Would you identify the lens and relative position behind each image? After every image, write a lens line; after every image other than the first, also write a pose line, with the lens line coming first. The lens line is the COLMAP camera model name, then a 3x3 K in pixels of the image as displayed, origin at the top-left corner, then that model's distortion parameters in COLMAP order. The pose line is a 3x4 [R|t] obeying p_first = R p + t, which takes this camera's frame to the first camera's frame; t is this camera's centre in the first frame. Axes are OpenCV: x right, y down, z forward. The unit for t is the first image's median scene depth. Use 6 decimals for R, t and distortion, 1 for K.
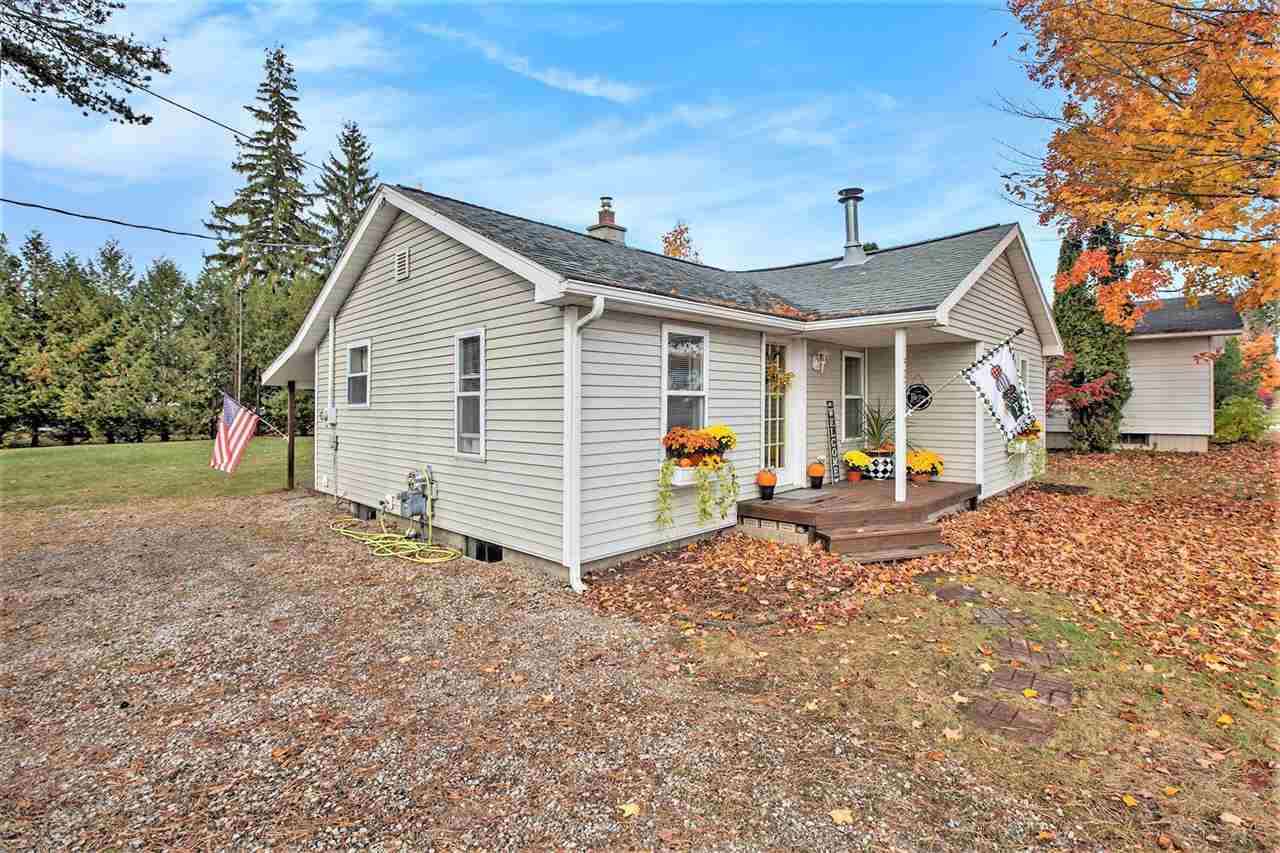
lens RADIAL K [[557.6, 0, 640.1], [0, 557.6, 397.6], [0, 0, 1]] dist [-0.057480, 0.025121]
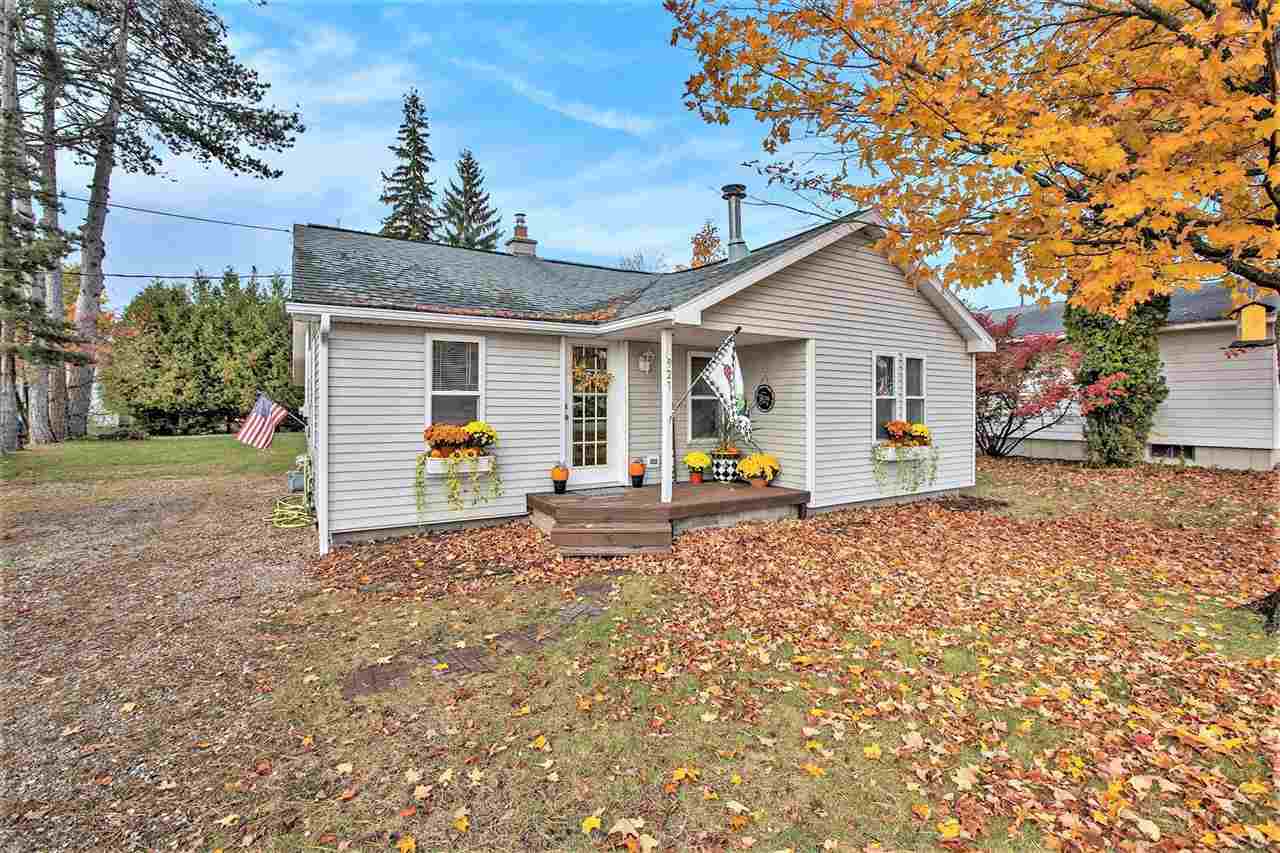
lens RADIAL K [[557.6, 0, 640.1], [0, 557.6, 397.6], [0, 0, 1]] dist [-0.057480, 0.025121]
pose [[0.966570, 0.005096, -0.256352, 0.204164], [-0.005511, 0.999984, -0.000899, 0.000005], [0.256344, 0.002282, 0.966583, 0.003546]]
